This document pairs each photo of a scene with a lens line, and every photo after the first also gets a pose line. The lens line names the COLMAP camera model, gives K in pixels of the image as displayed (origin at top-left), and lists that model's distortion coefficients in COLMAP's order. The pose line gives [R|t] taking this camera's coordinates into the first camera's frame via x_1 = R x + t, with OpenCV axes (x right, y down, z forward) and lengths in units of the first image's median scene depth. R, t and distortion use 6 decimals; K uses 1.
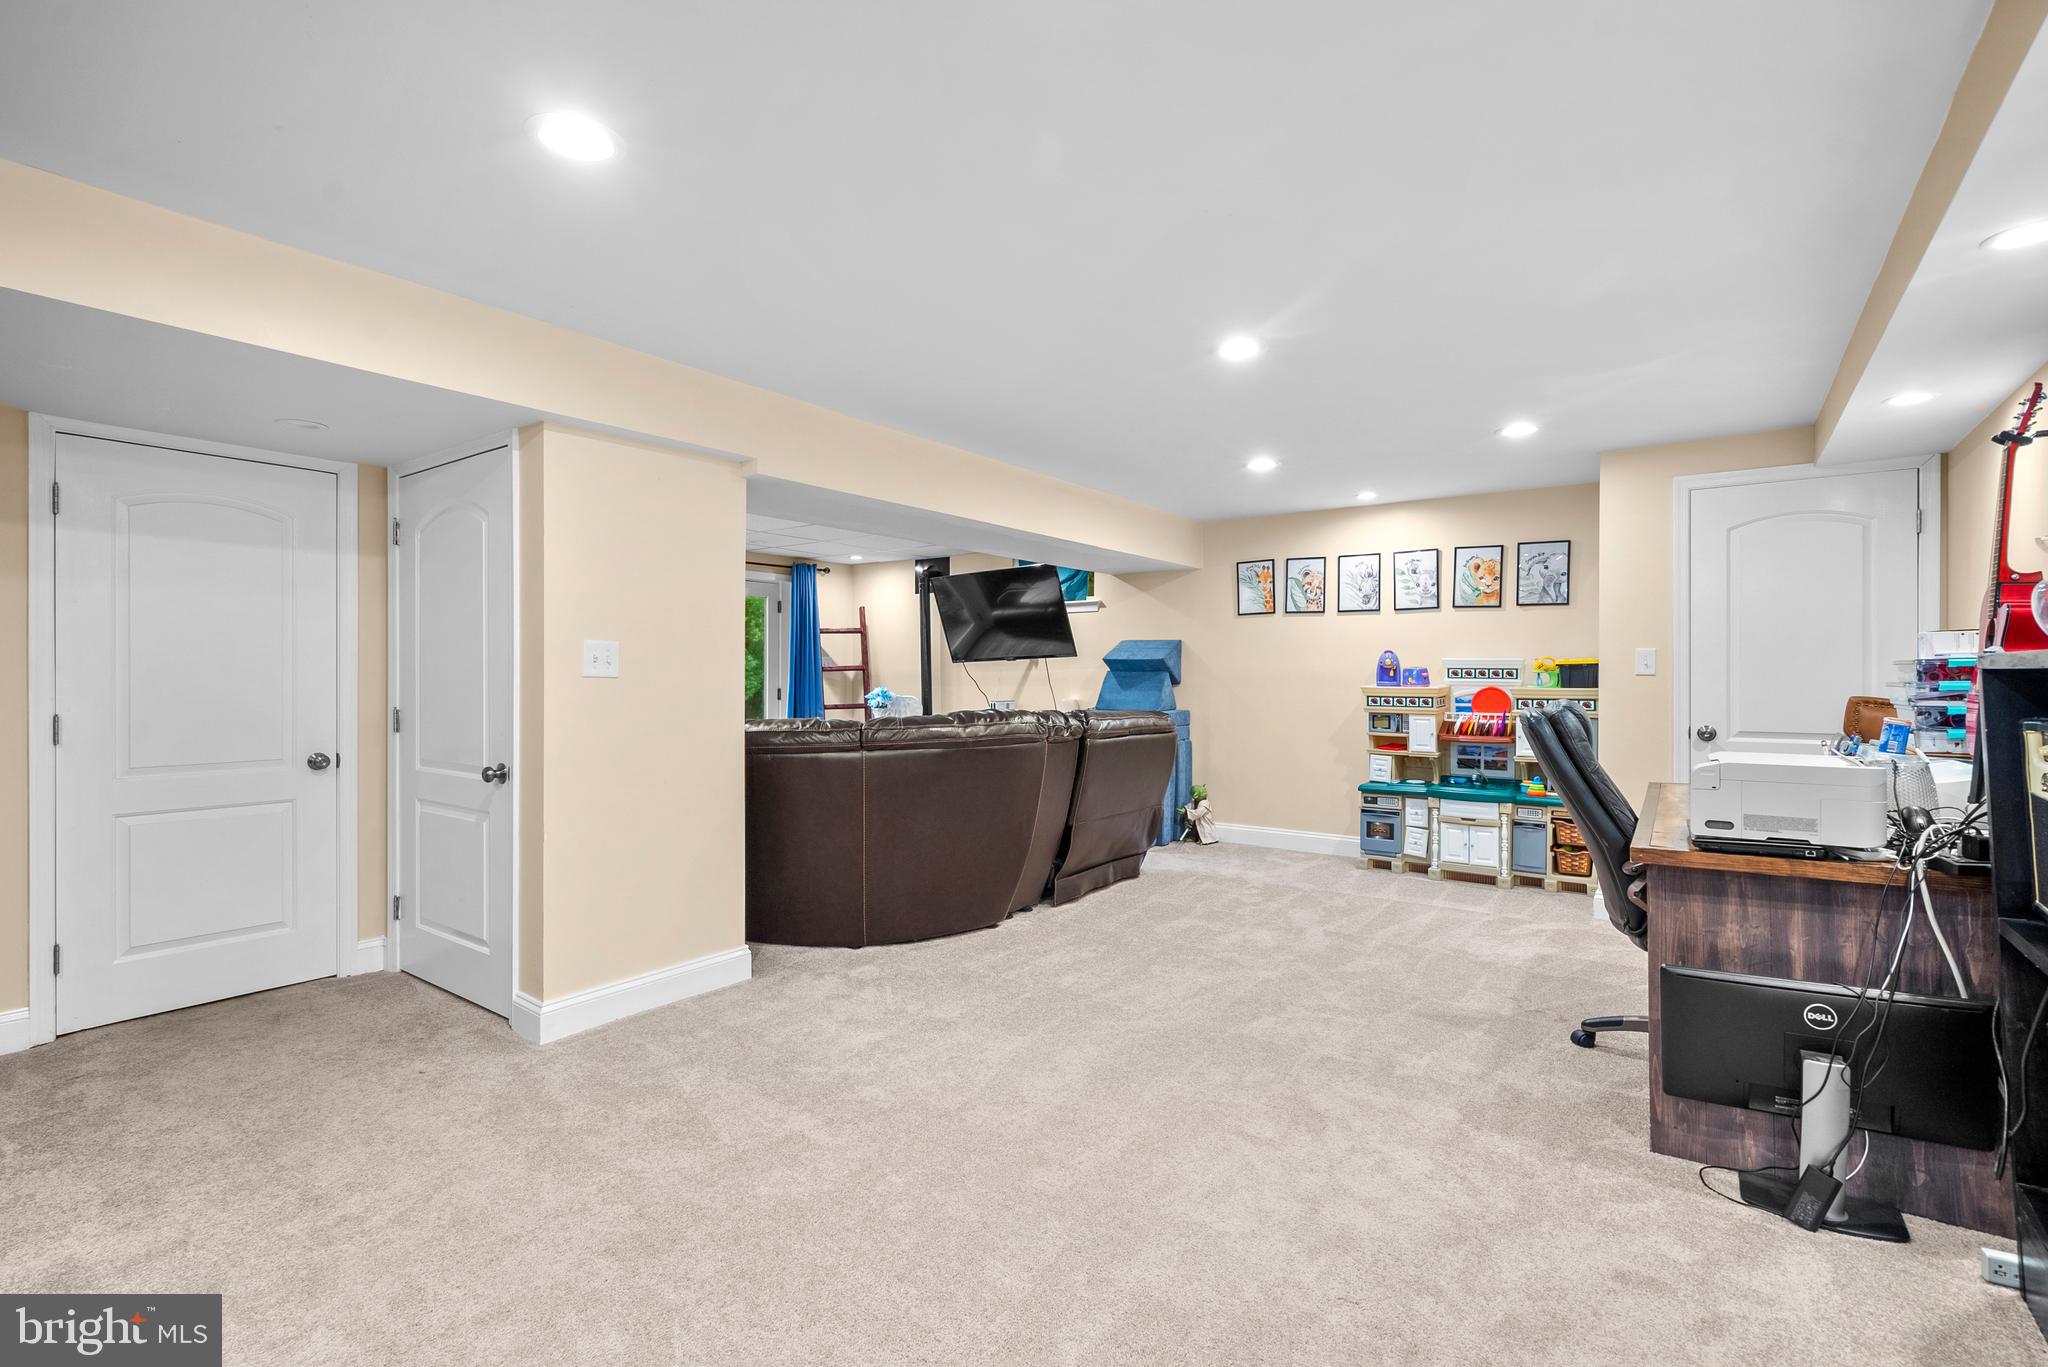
lens RADIAL K [[933.9, 0, 1021.7], [0, 933.9, 689.7], [0, 0, 1]] dist [-0.002414, 0.001257]
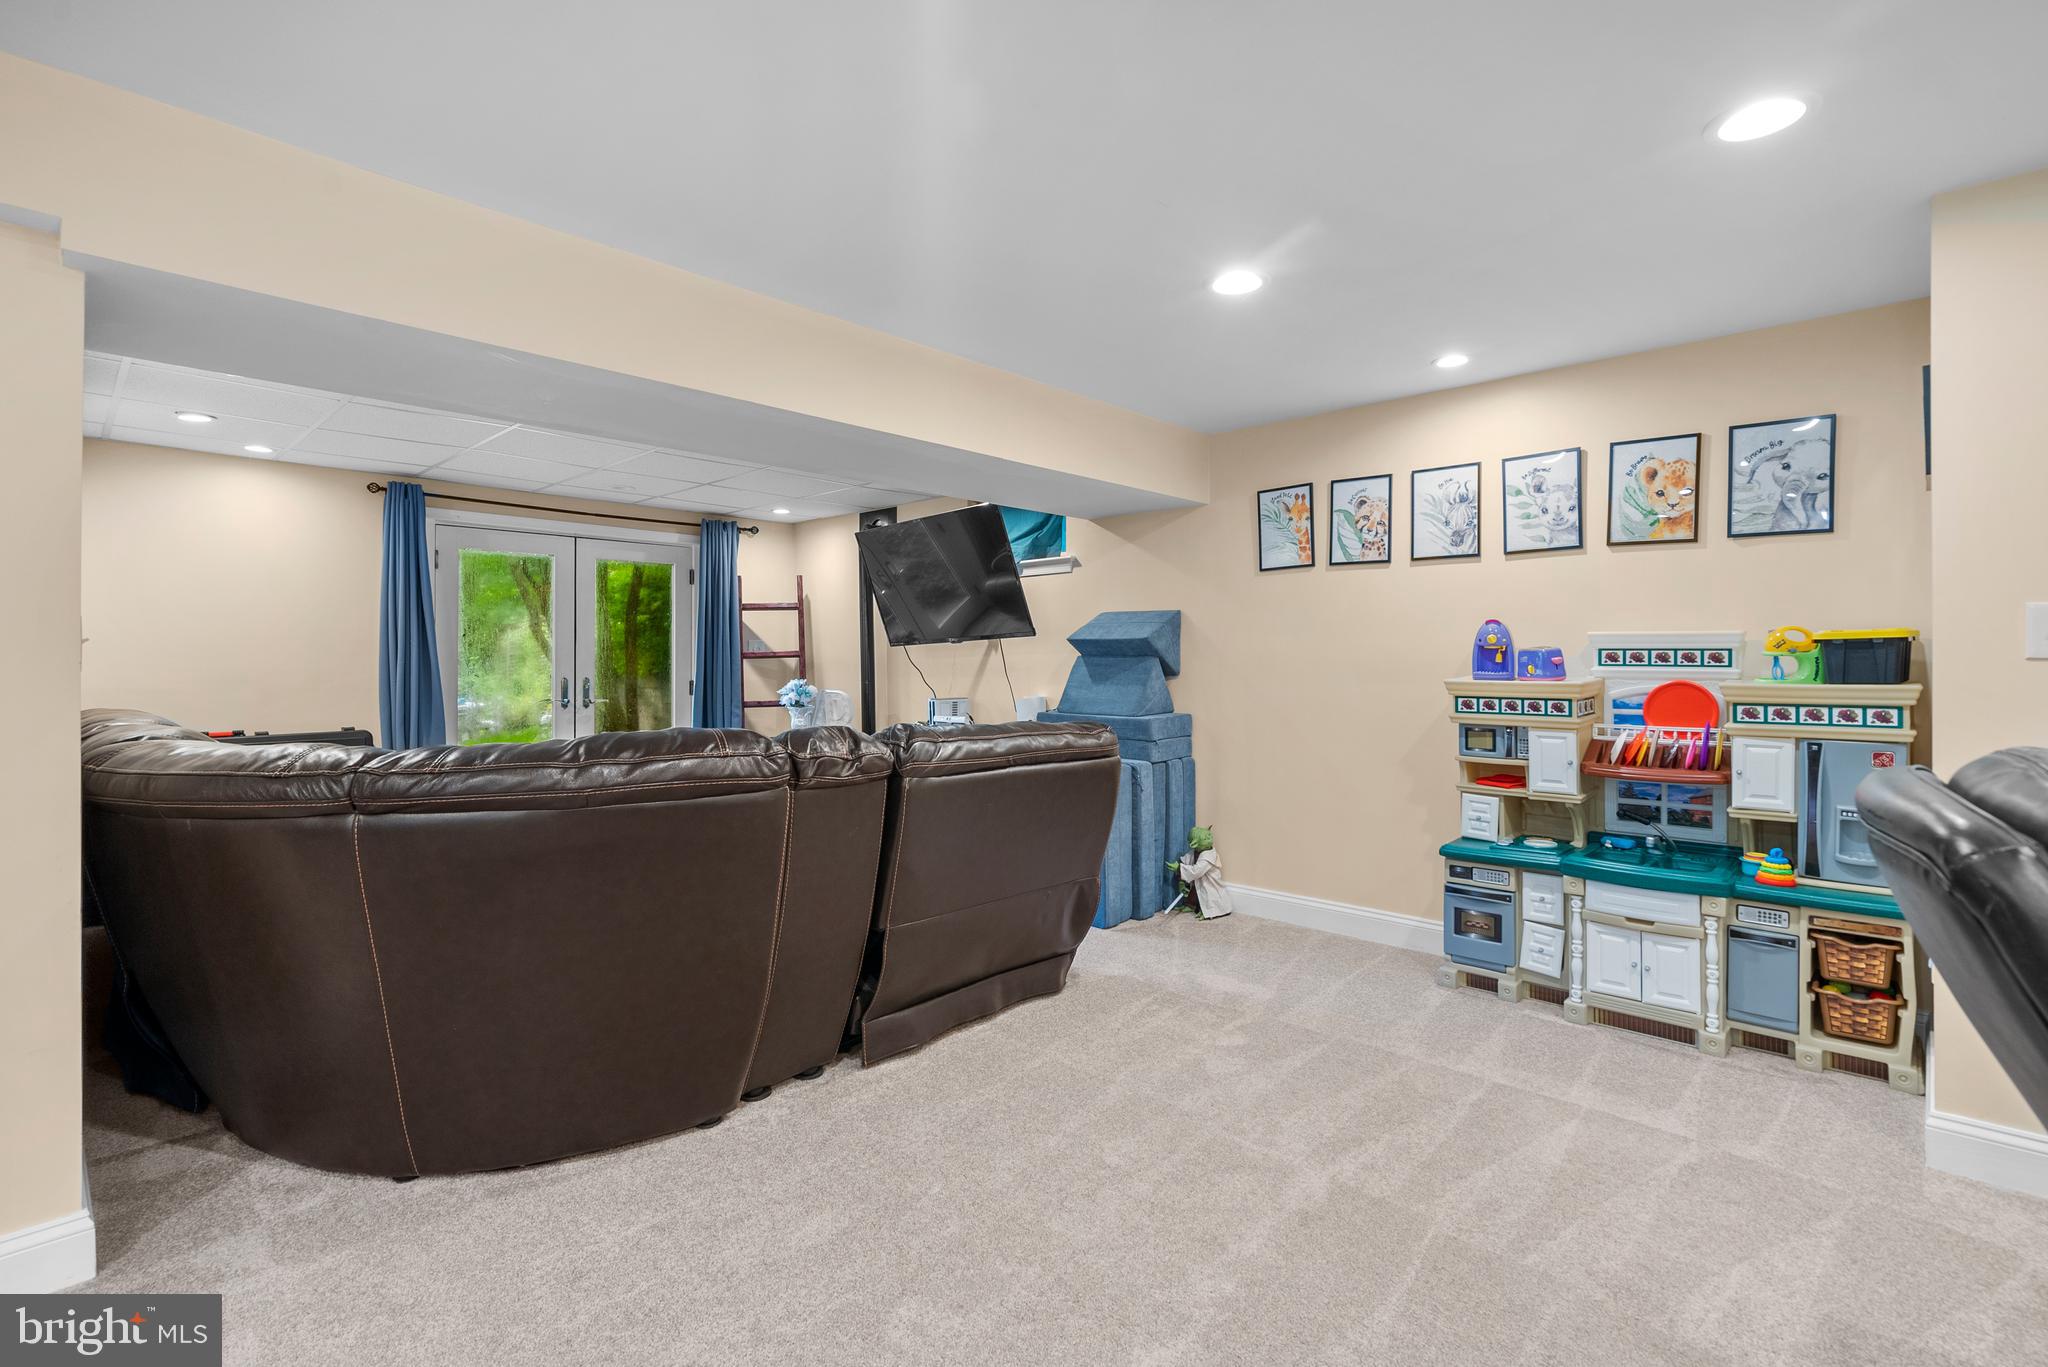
lens RADIAL K [[933.9, 0, 1024.5], [0, 933.9, 668.1], [0, 0, 1]] dist [-0.002414, 0.001257]
pose [[0.991942, -0.002157, -0.126673, 0.174093], [0.000995, 0.999957, -0.009234, -0.005902], [0.126687, 0.009034, 0.991902, 0.375878]]
